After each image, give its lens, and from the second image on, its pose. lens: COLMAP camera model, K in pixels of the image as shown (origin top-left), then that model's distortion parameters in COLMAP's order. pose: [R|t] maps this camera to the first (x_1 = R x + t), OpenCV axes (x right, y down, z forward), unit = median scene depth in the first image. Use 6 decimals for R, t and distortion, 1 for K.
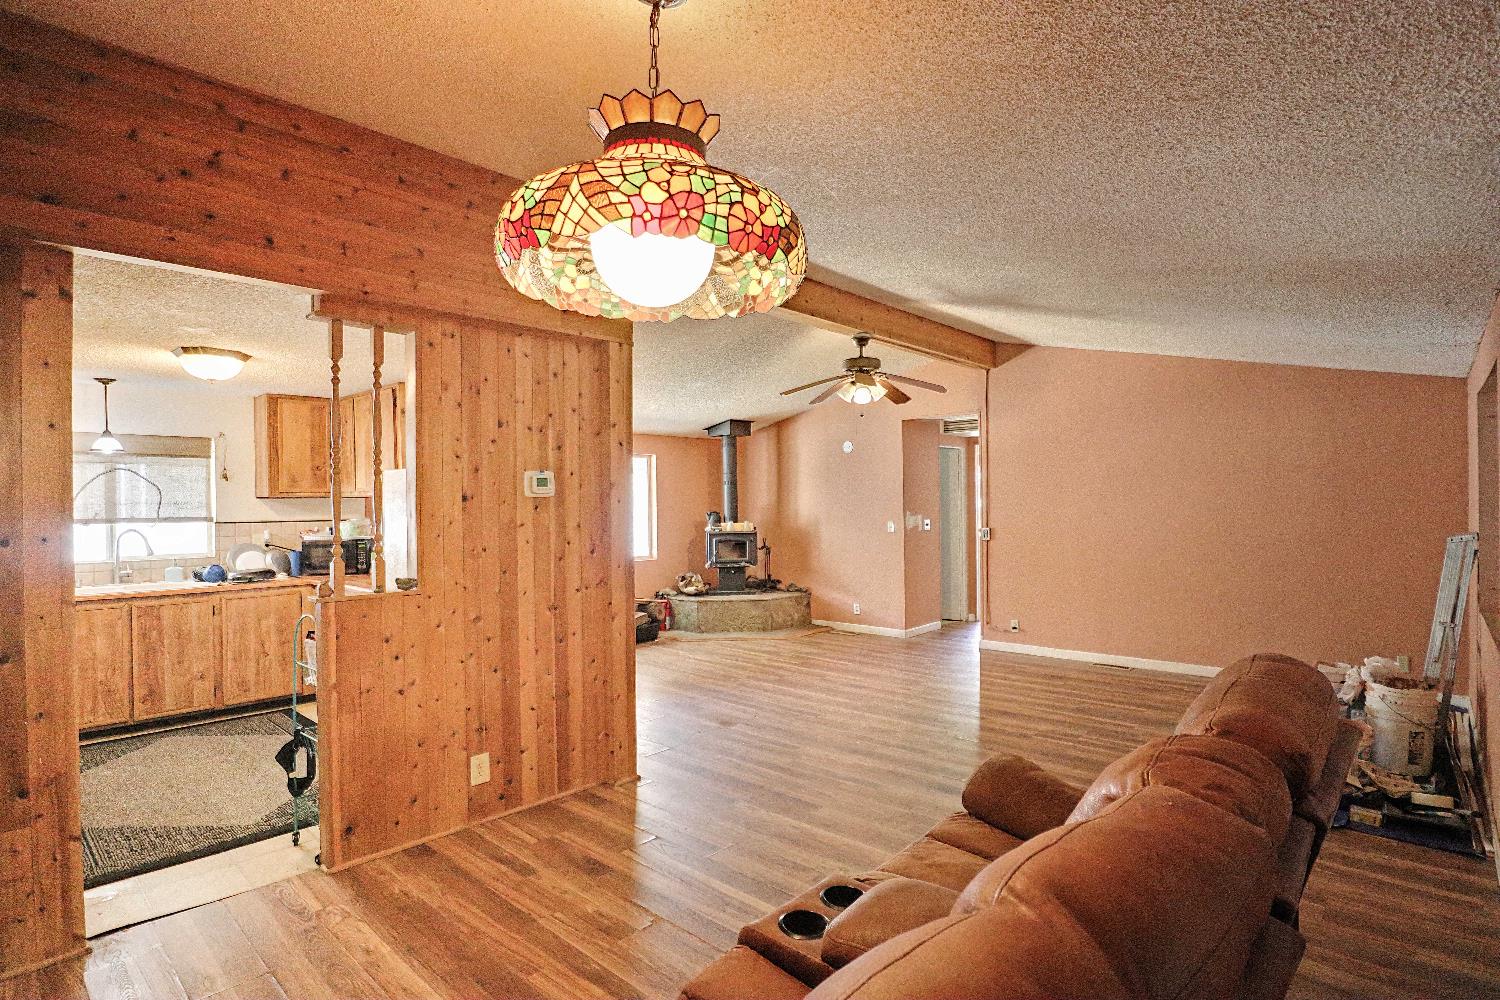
lens RADIAL K [[762.0, 0, 756.6], [0, 762.0, 503.2], [0, 0, 1]] dist [-0.043732, 0.000726]
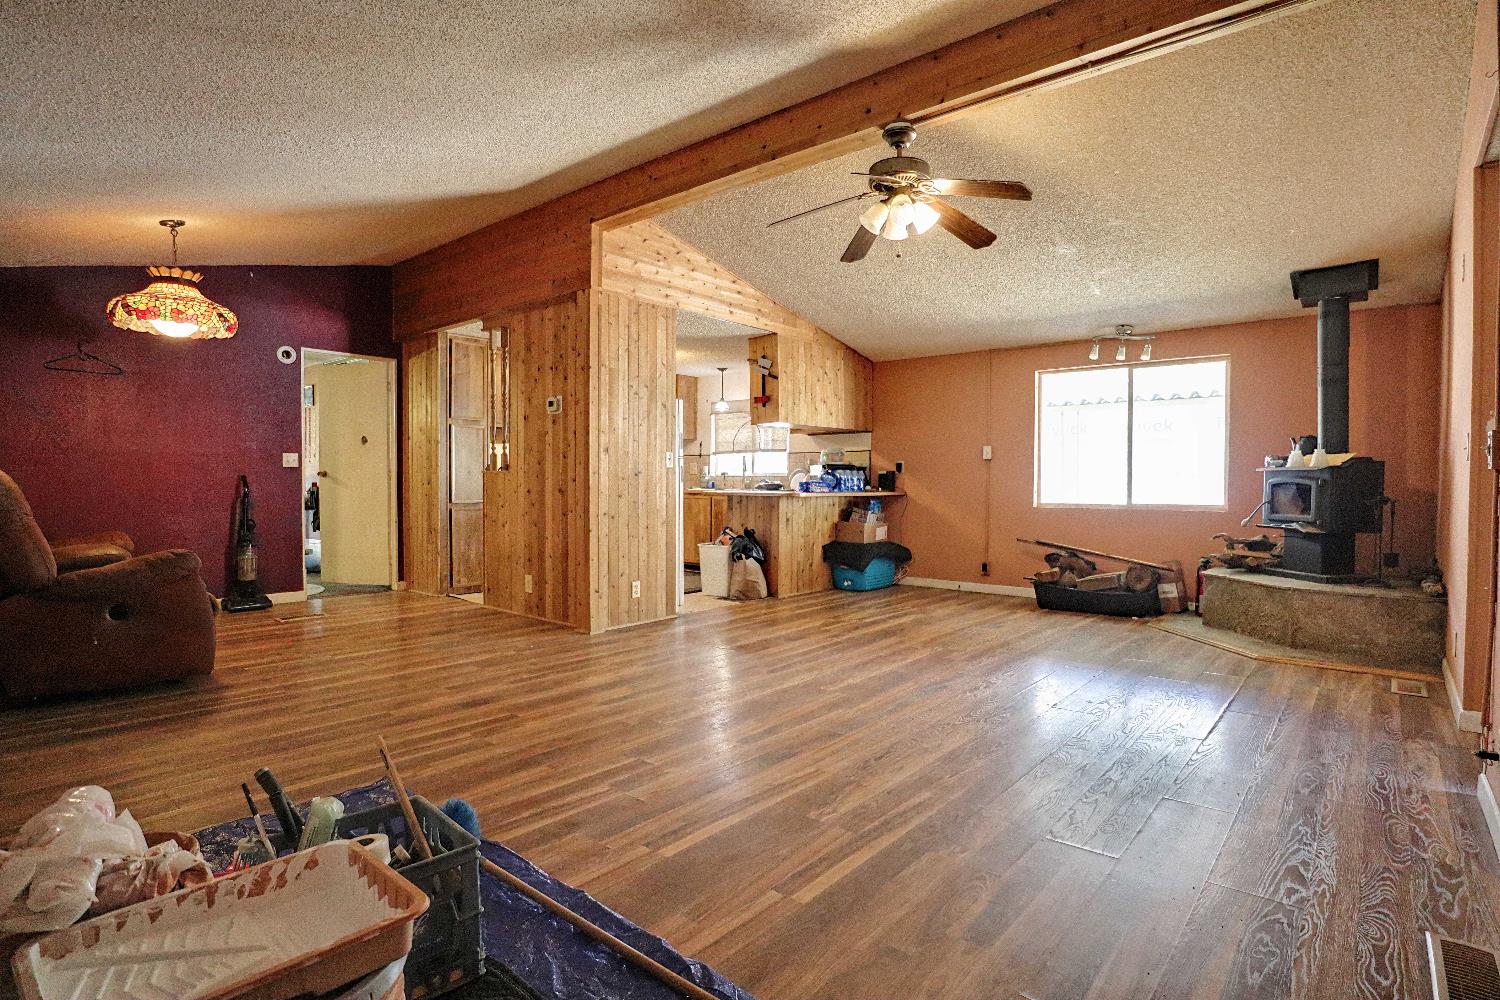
lens RADIAL K [[762.0, 0, 753.1], [0, 762.0, 494.7], [0, 0, 1]] dist [-0.043732, 0.000726]
pose [[0.031509, 0.025475, -0.999179, 0.920615], [-0.004065, 0.999670, 0.025359, 0.084141], [0.999495, 0.003262, 0.031602, 1.031655]]
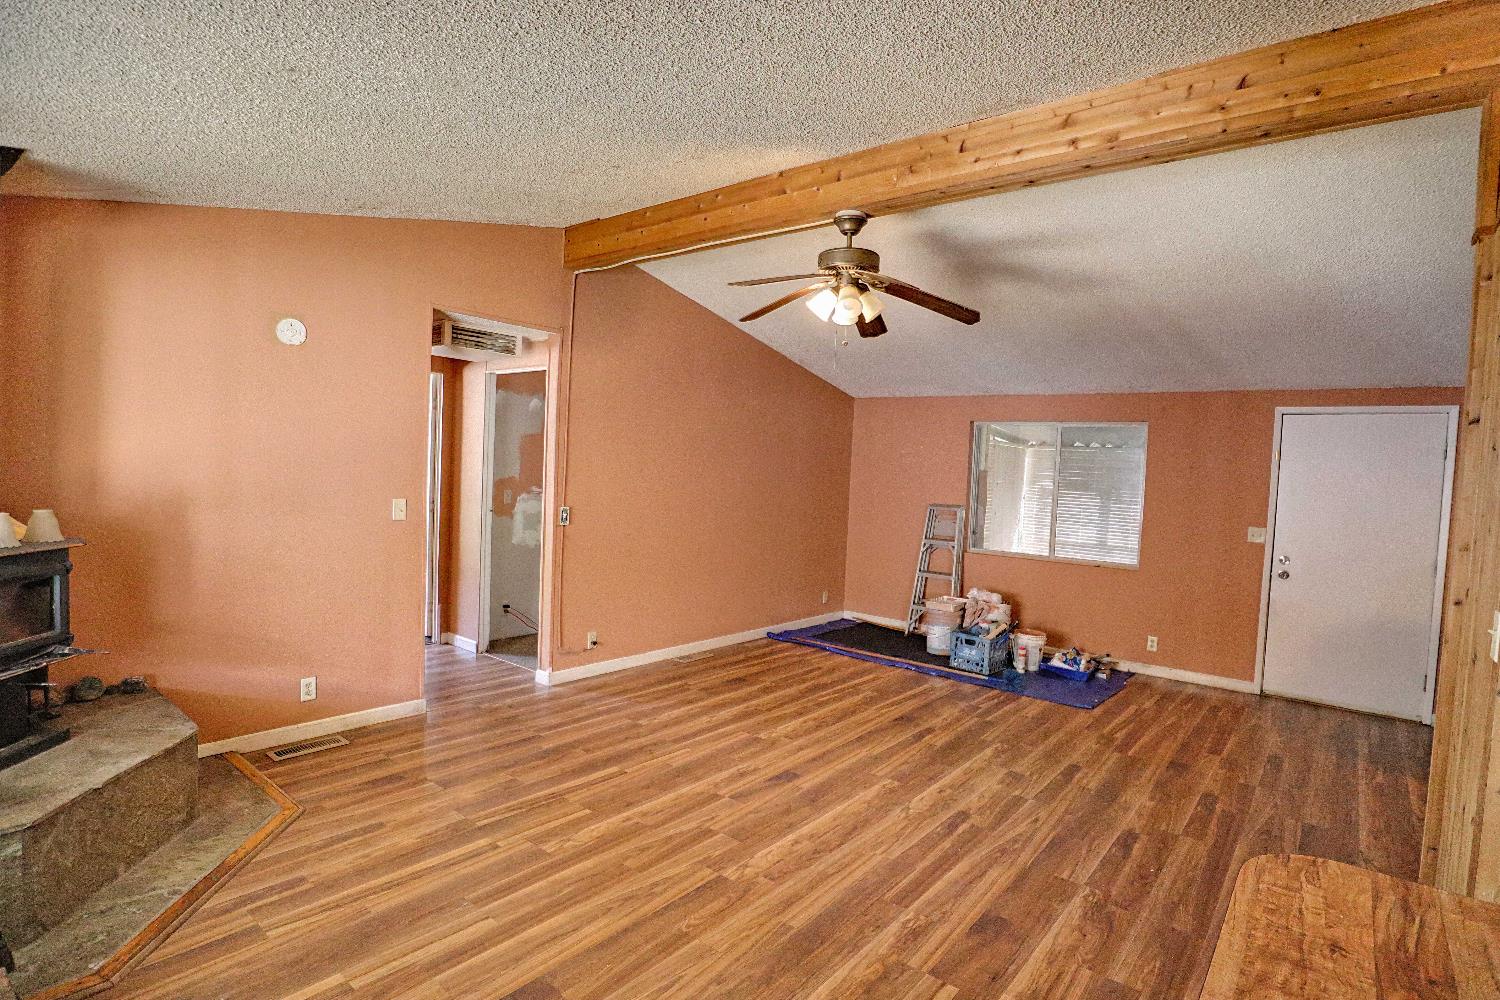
lens RADIAL K [[762.0, 0, 752.6], [0, 762.0, 505.5], [0, 0, 1]] dist [-0.043732, 0.000726]
pose [[-0.050511, -0.036872, 0.998043, -0.592413], [-0.037578, 0.998681, 0.034994, -0.000719], [-0.998016, -0.035737, -0.051830, 1.321605]]
